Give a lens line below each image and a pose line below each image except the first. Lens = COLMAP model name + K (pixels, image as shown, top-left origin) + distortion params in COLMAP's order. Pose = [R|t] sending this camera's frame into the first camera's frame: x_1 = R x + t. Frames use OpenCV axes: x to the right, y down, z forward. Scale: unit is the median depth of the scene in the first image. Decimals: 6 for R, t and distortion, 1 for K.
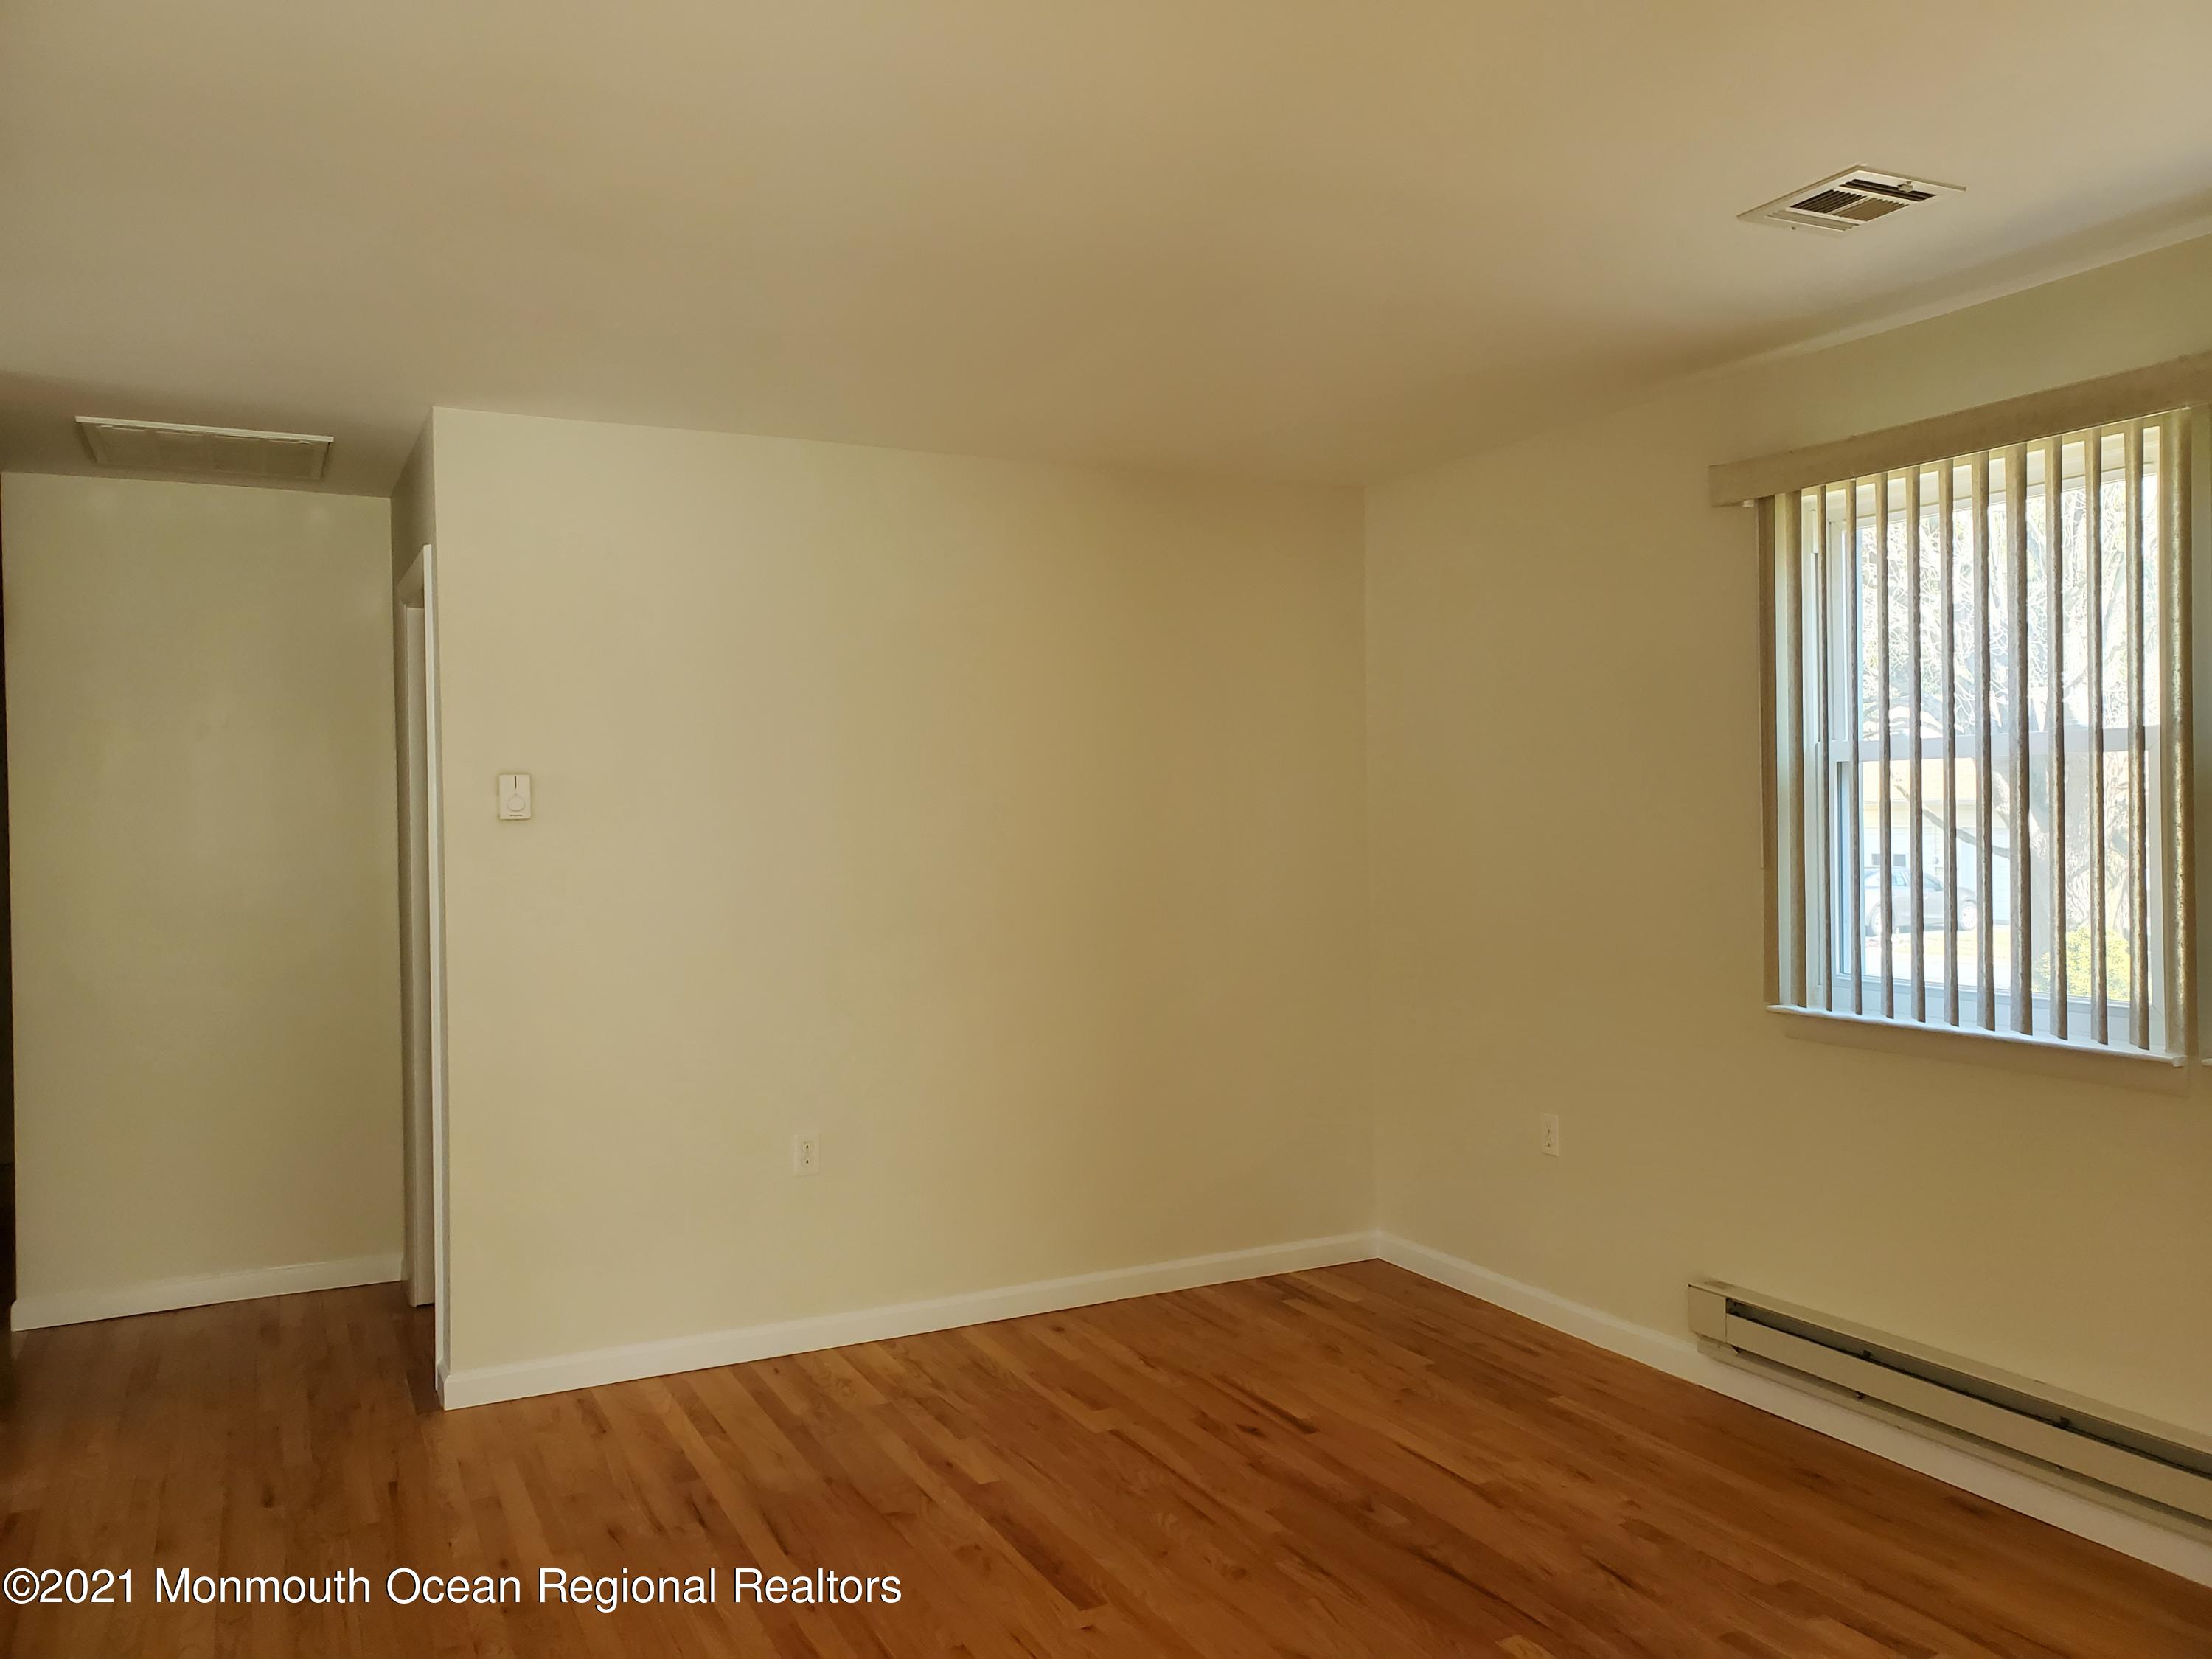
lens RADIAL K [[1737.3, 0, 1159.4], [0, 1737.3, 830.7], [0, 0, 1]] dist [0.057669, 0.000442]
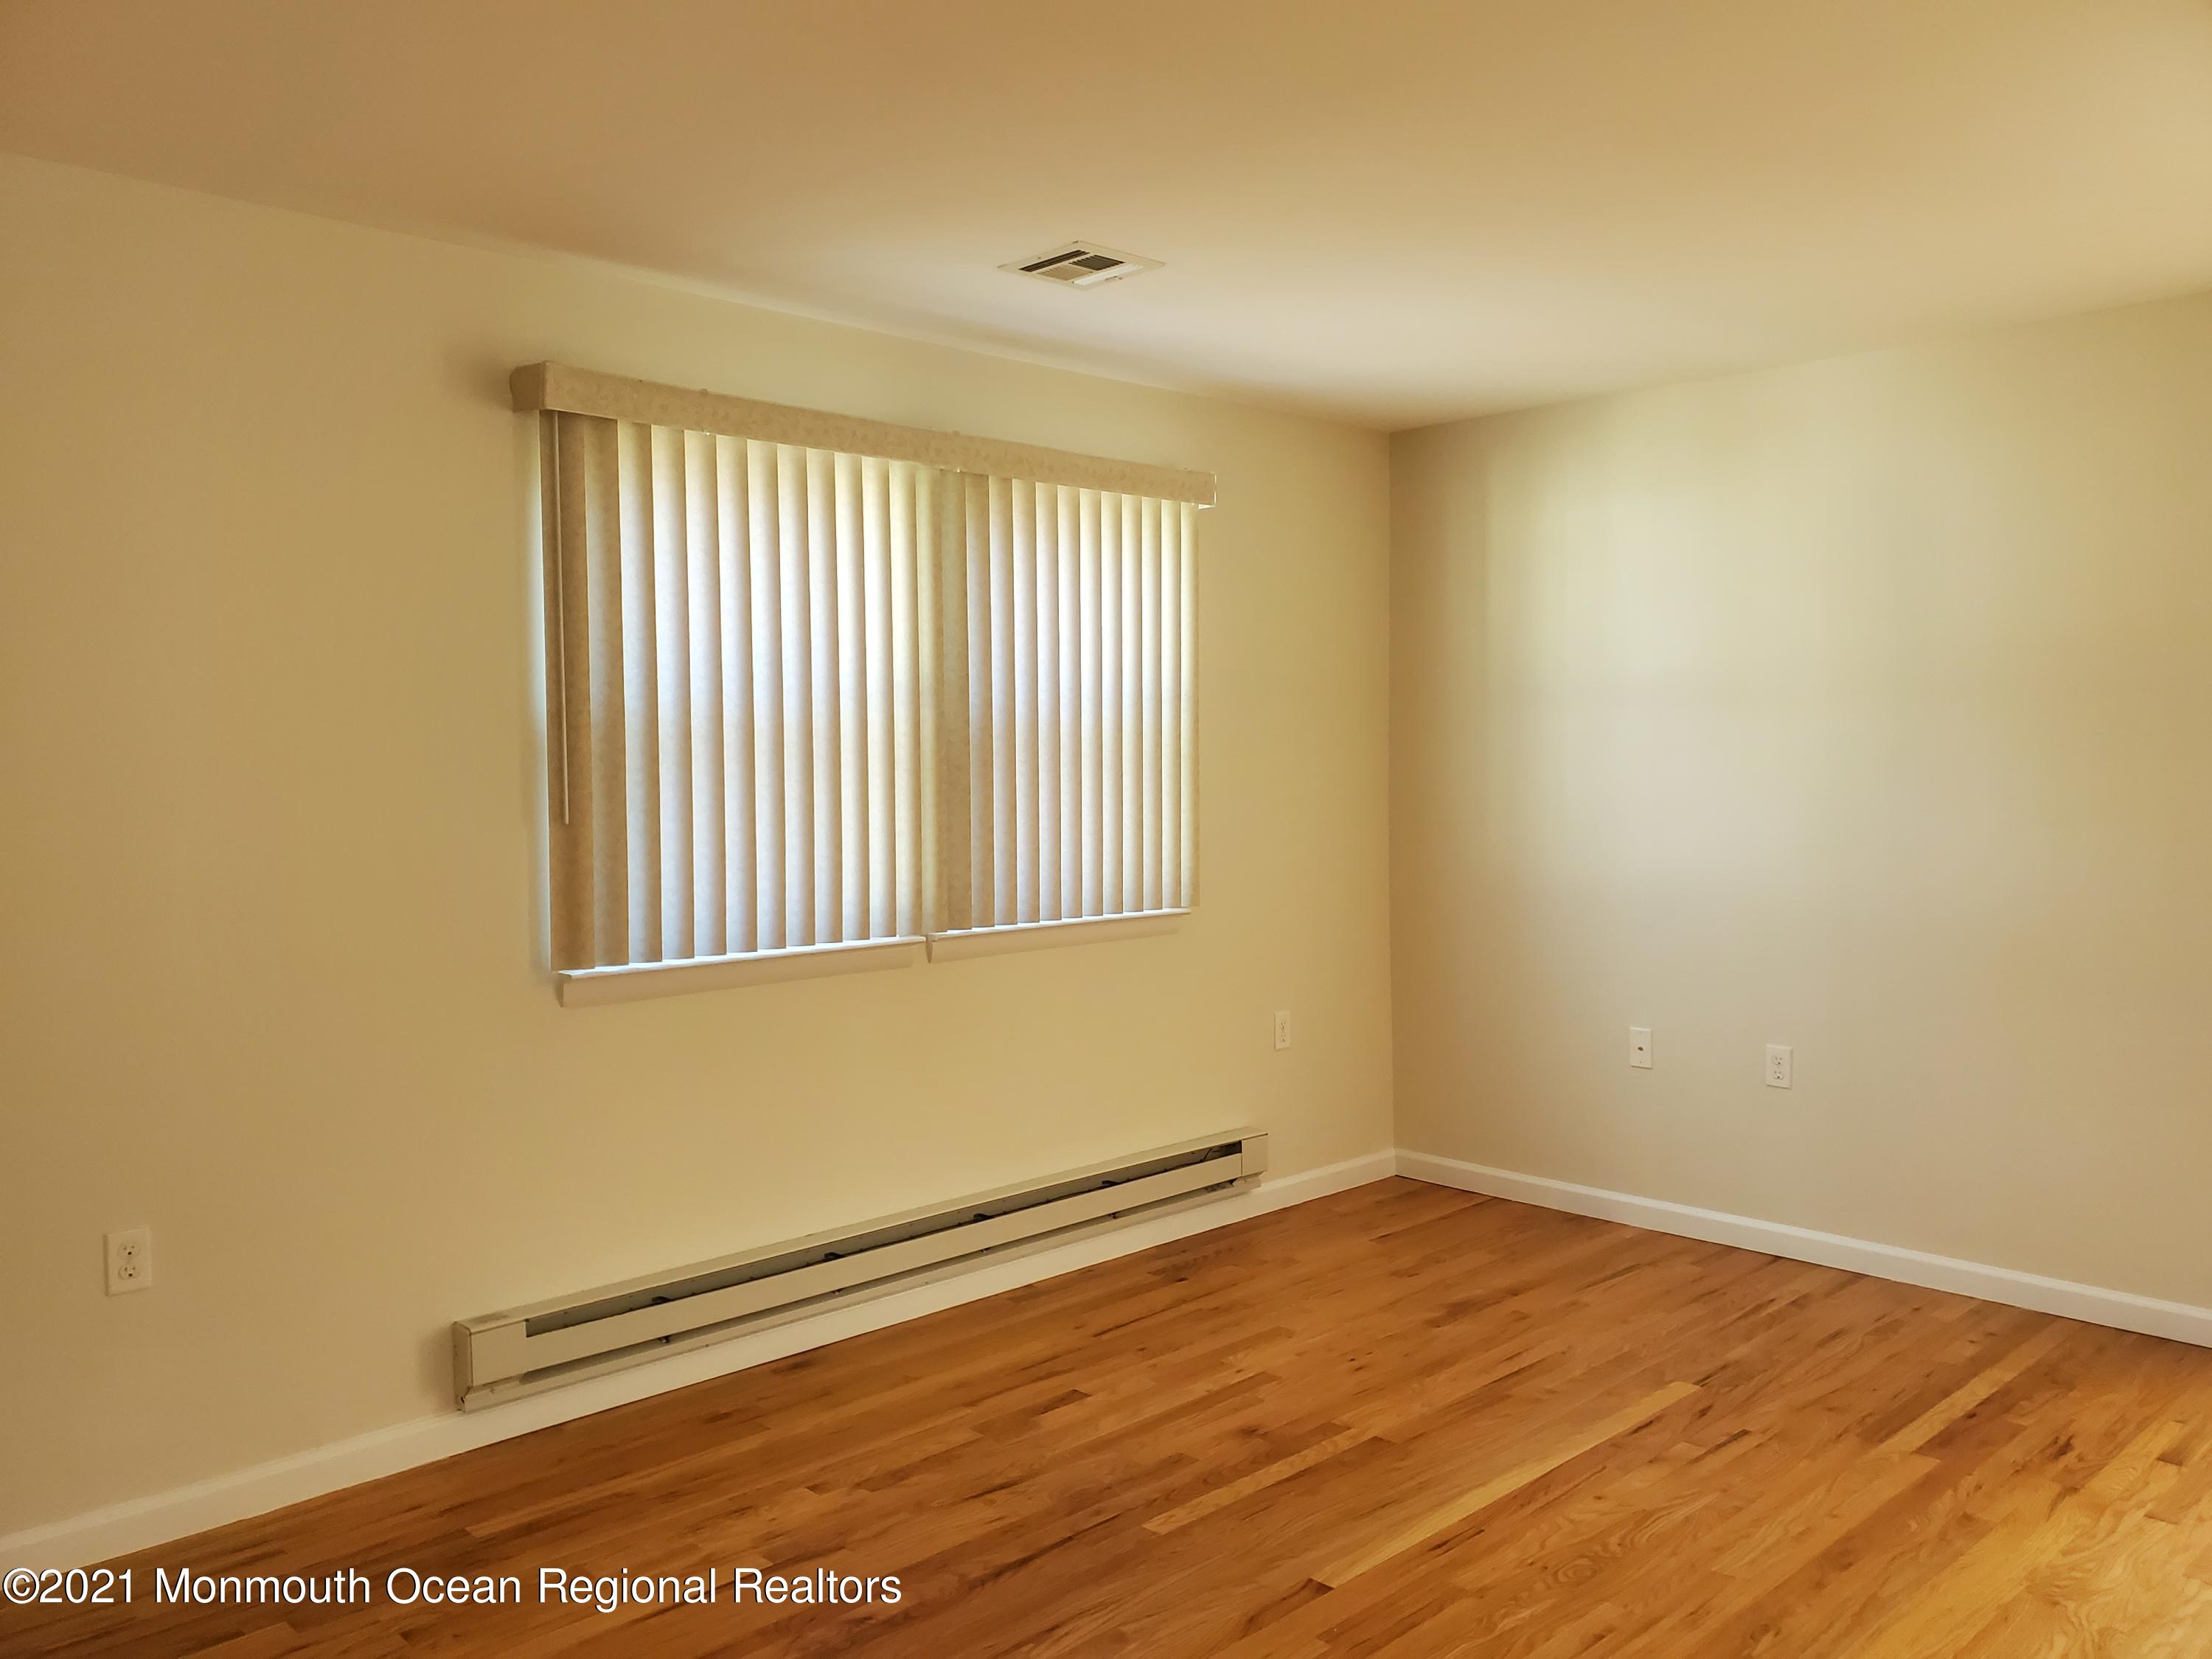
lens RADIAL K [[1708.0, 0, 1108.4], [0, 1708.0, 873.9], [0, 0, 1]] dist [-0.001660, 0.000908]
pose [[-0.292410, -0.050855, 0.954940, -0.591635], [0.020351, 0.998028, 0.059381, -0.000083], [-0.956077, 0.036797, -0.290798, 1.016437]]
